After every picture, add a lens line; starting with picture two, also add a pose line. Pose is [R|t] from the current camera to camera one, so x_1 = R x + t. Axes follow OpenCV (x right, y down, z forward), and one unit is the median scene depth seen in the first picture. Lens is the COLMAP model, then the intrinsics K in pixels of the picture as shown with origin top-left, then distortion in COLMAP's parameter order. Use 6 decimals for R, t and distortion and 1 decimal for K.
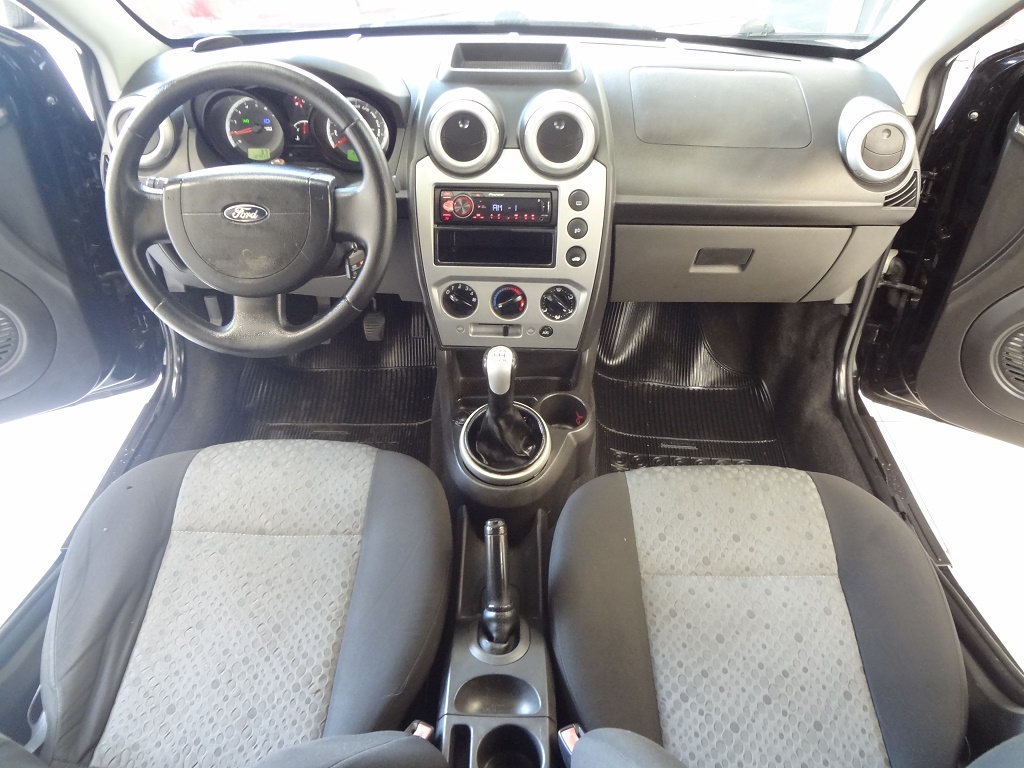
lens RADIAL K [[750.0, 0, 509.3], [0, 750.0, 378.5], [0, 0, 1]] dist [-0.071645, -0.001758]
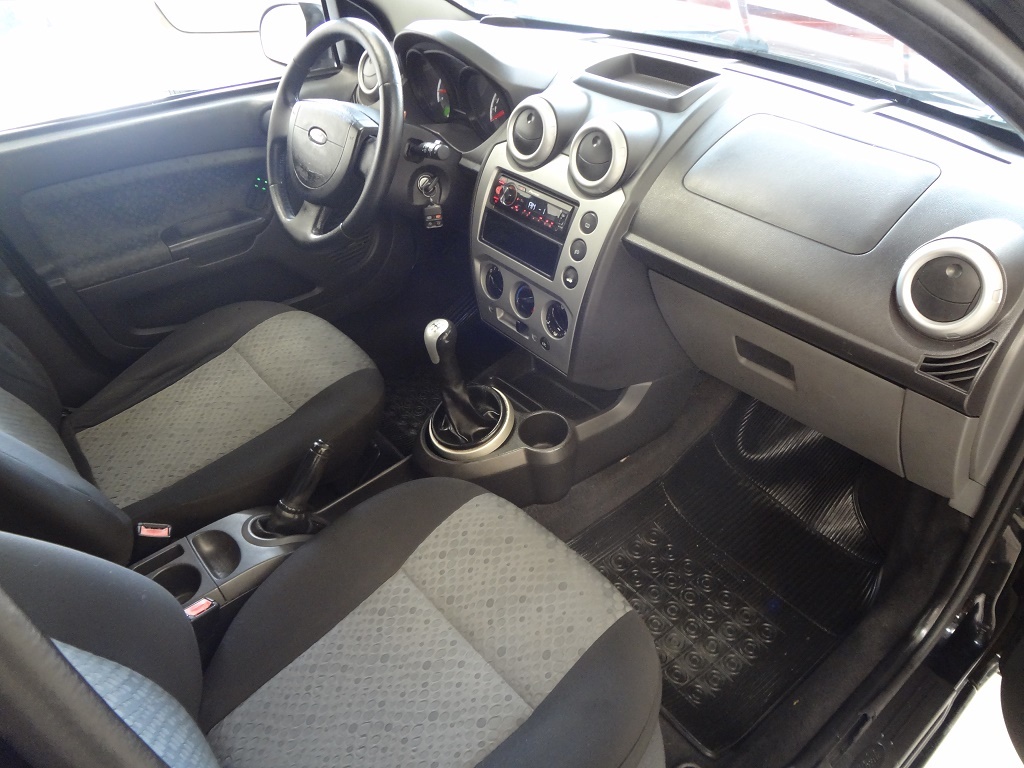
lens RADIAL K [[750.0, 0, 510.5], [0, 750.0, 386.1], [0, 0, 1]] dist [-0.071645, -0.001758]
pose [[0.660395, 0.443140, -0.606222, 0.691845], [-0.446100, 0.880929, 0.157983, -0.160435], [0.604047, 0.166104, 0.779446, 0.233367]]
